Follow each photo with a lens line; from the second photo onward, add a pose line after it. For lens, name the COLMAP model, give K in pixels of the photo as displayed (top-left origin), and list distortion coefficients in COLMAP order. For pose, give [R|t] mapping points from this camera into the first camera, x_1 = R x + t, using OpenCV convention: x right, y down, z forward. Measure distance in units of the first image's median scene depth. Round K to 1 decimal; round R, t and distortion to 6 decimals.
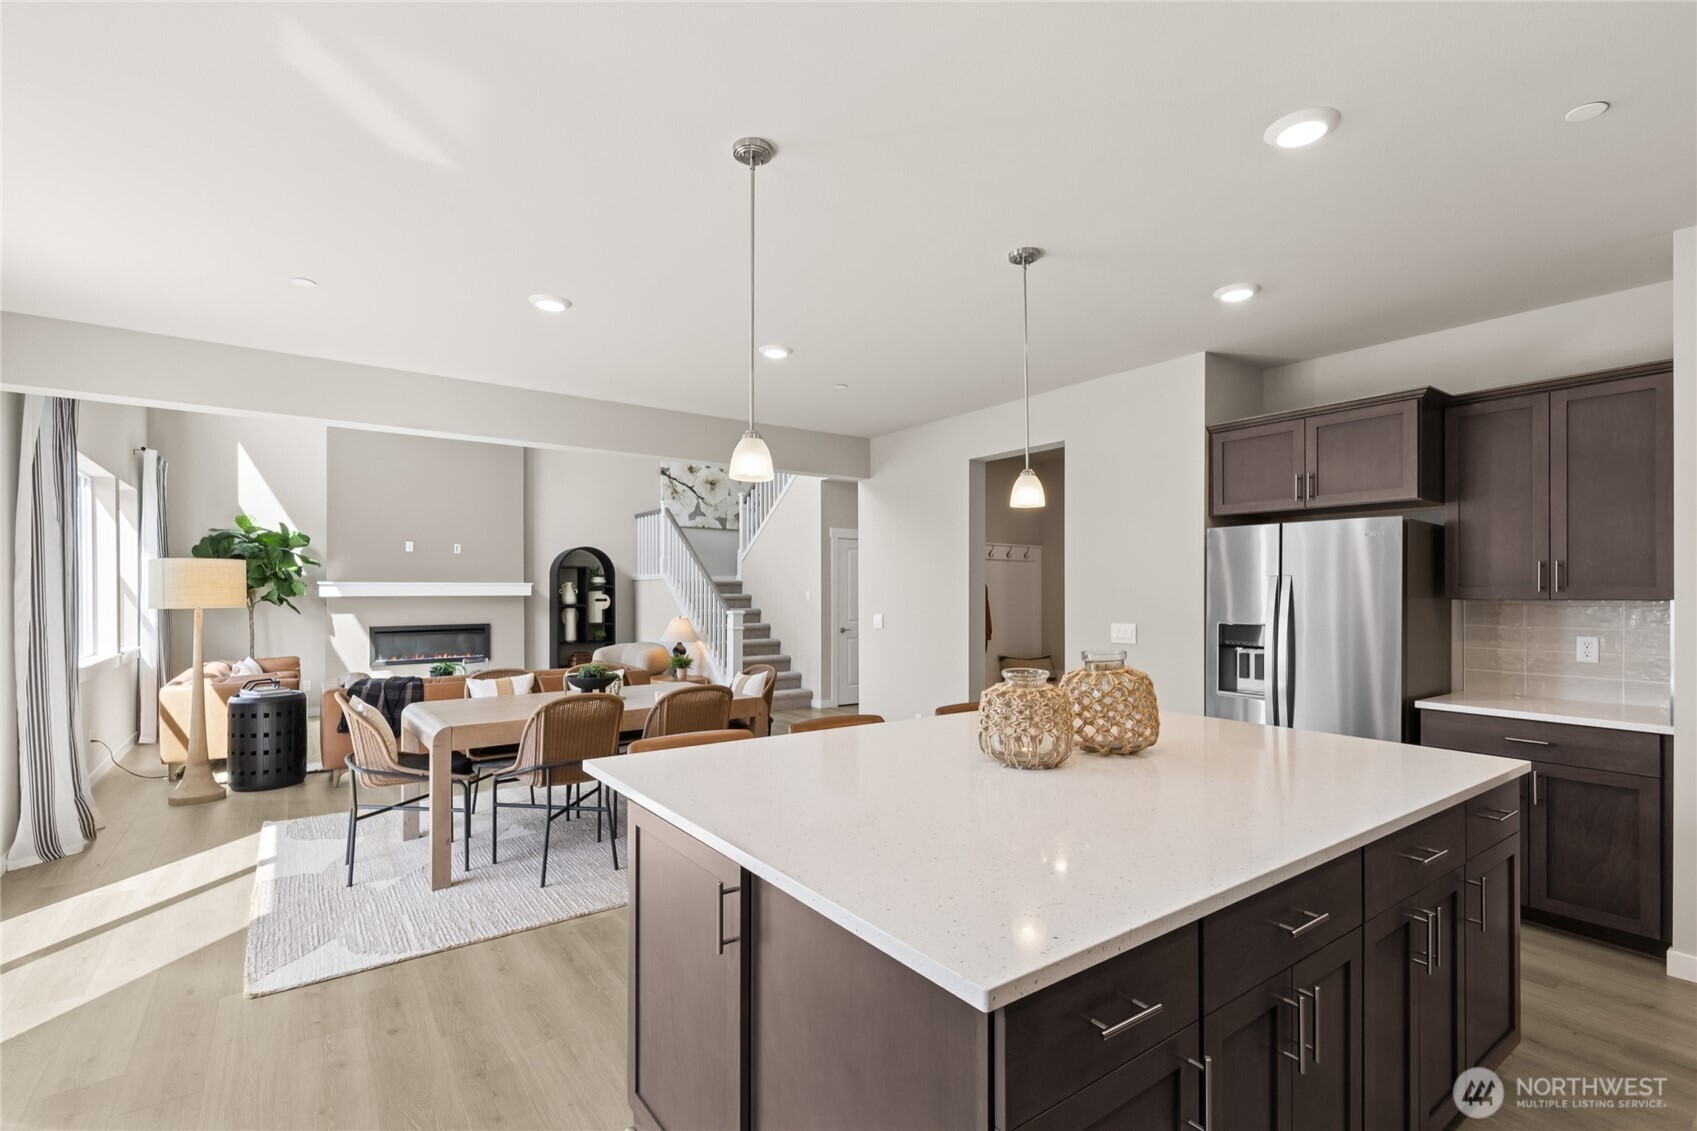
lens RADIAL K [[765.1, 0, 853.3], [0, 765.1, 587.8], [0, 0, 1]] dist [0.008386, -0.001429]
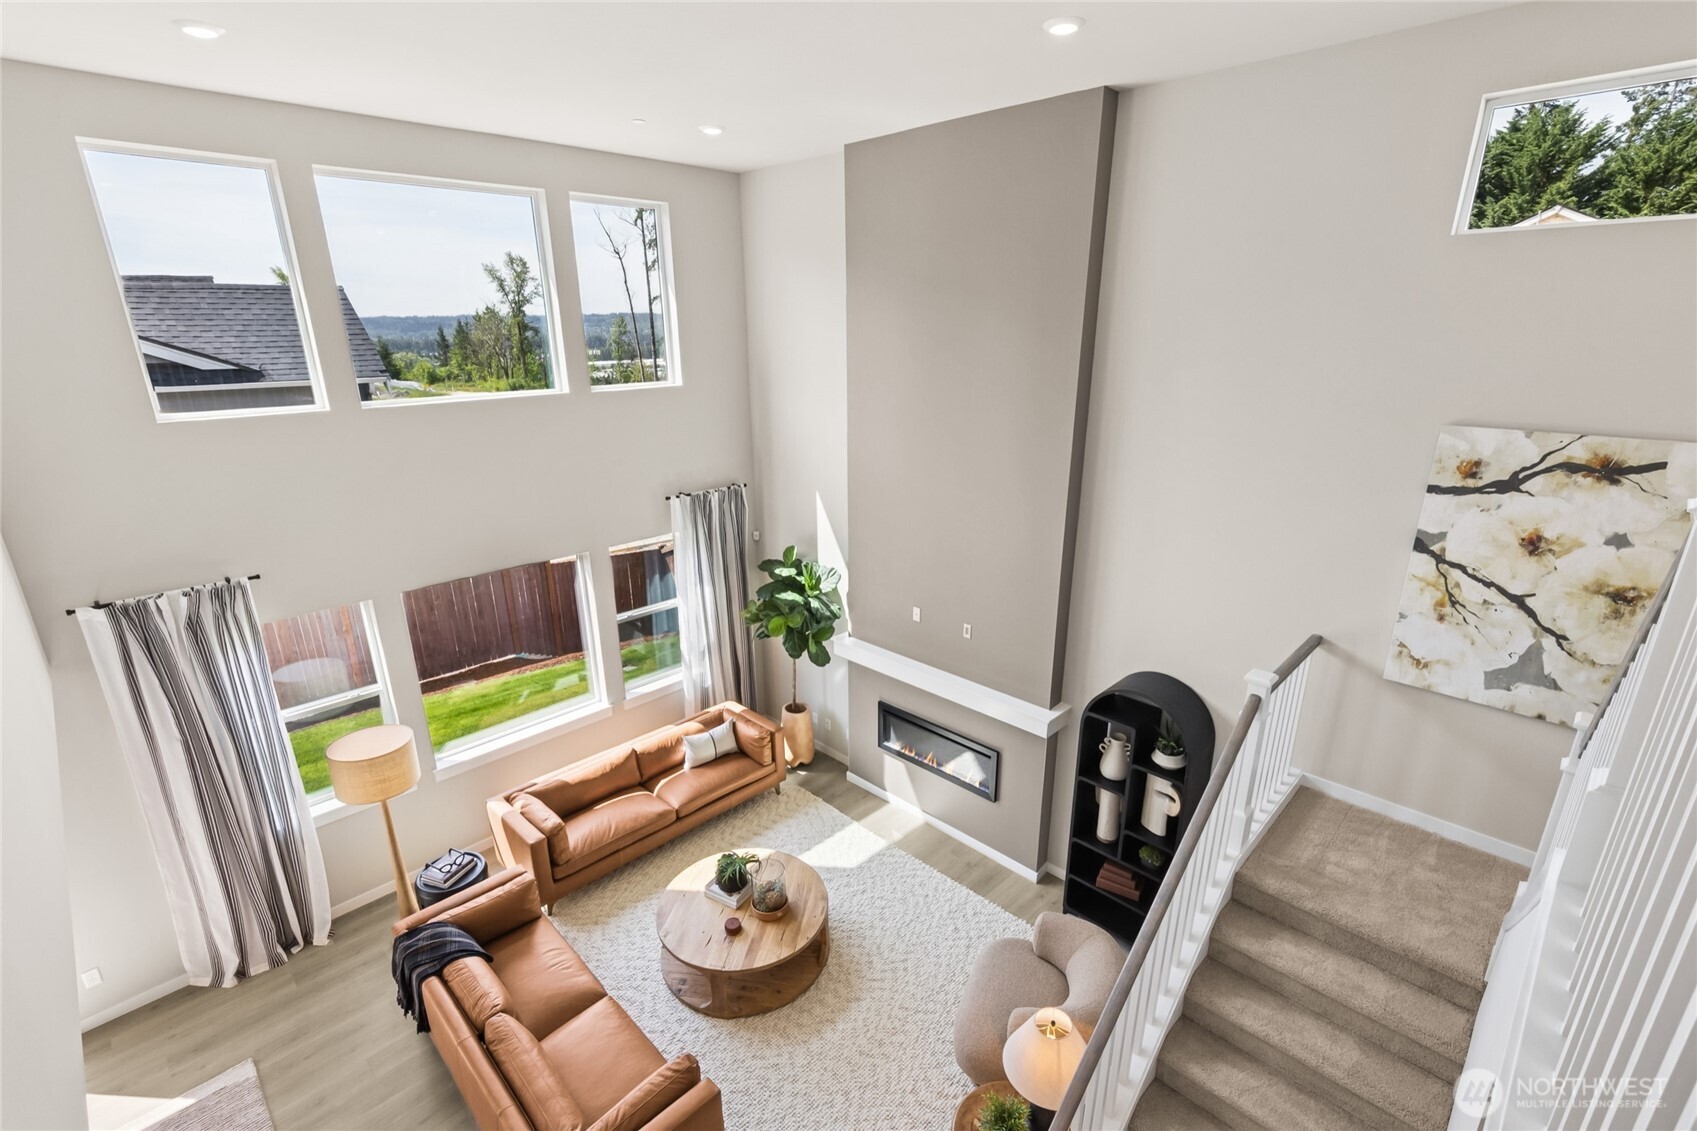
lens RADIAL K [[765.1, 0, 875.8], [0, 765.1, 576.0], [0, 0, 1]] dist [0.008386, -0.001429]
pose [[0.177627, 0.310531, -0.933820, 0.058767], [0.001995, 0.948794, 0.315890, -0.342199], [0.984096, -0.057974, 0.167911, 0.950161]]
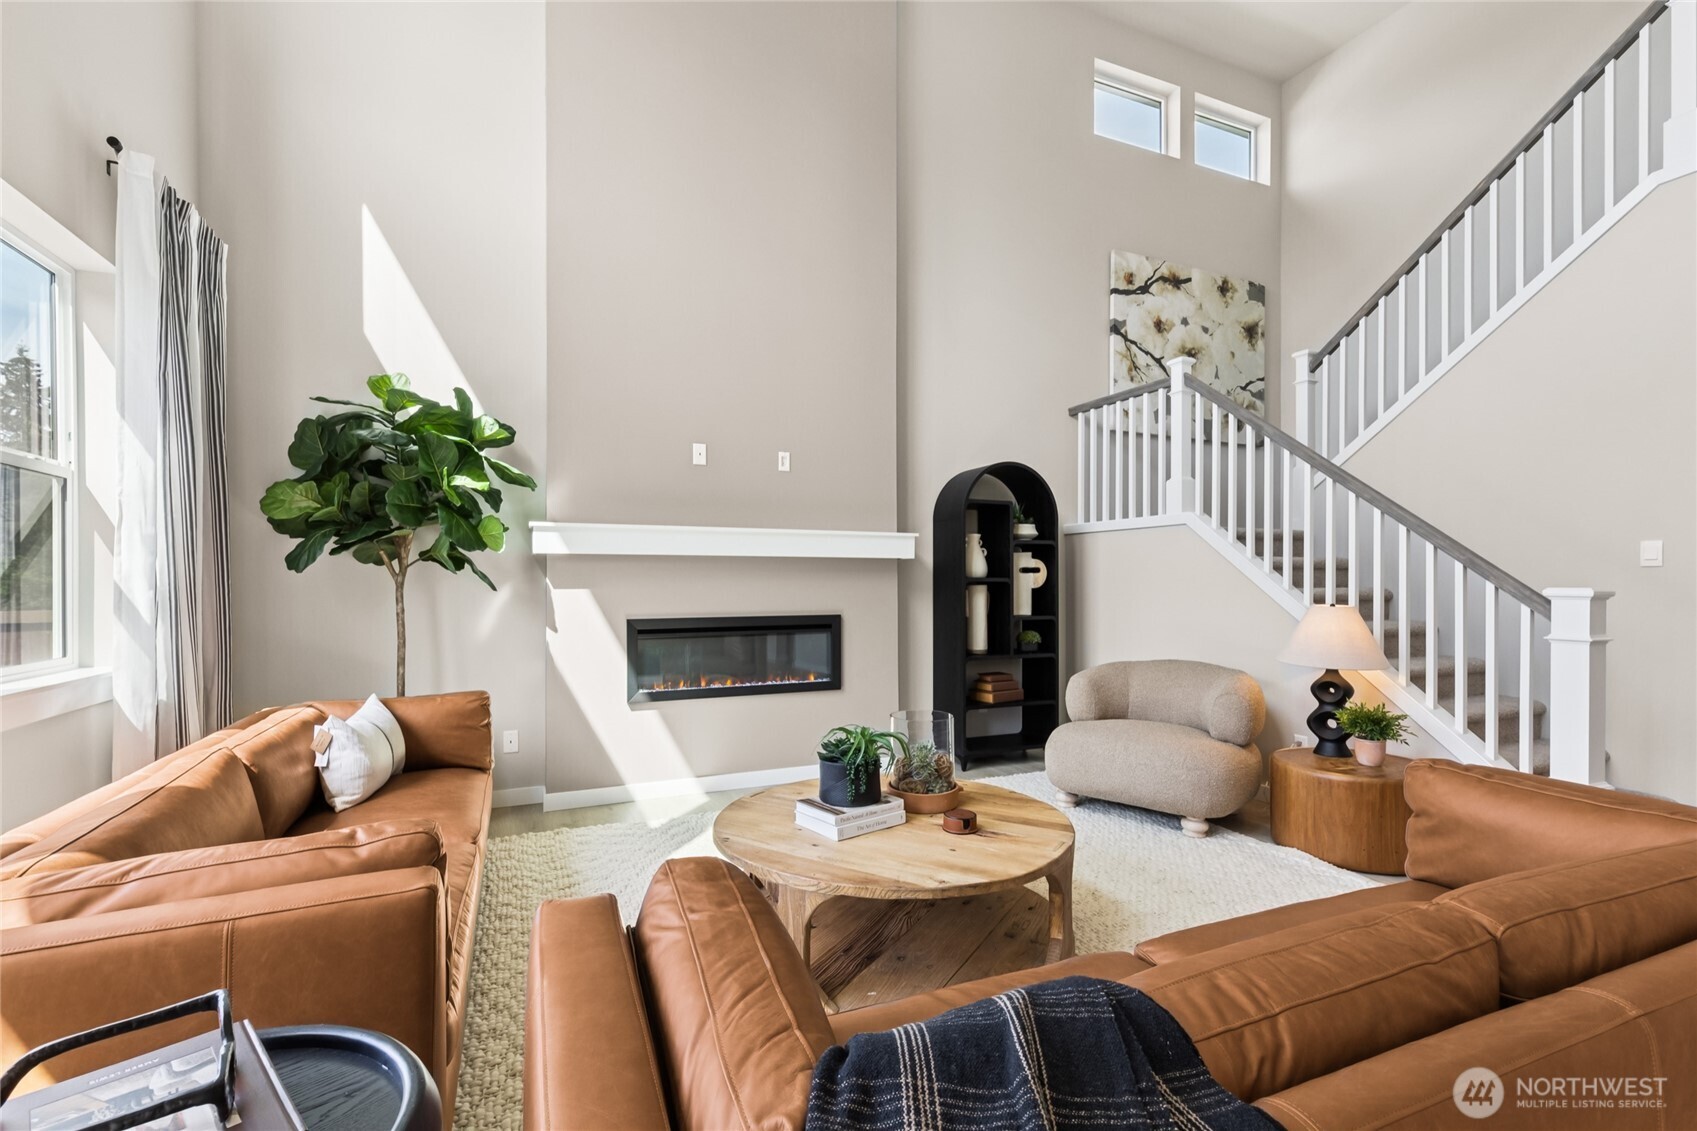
lens RADIAL K [[765.1, 0, 857.0], [0, 765.1, 579.0], [0, 0, 1]] dist [0.008386, -0.001429]
pose [[0.976459, 0.000687, -0.215703, -0.422687], [-0.000538, 1.000000, 0.000753, 0.027348], [0.215704, -0.000619, 0.976459, 0.617360]]
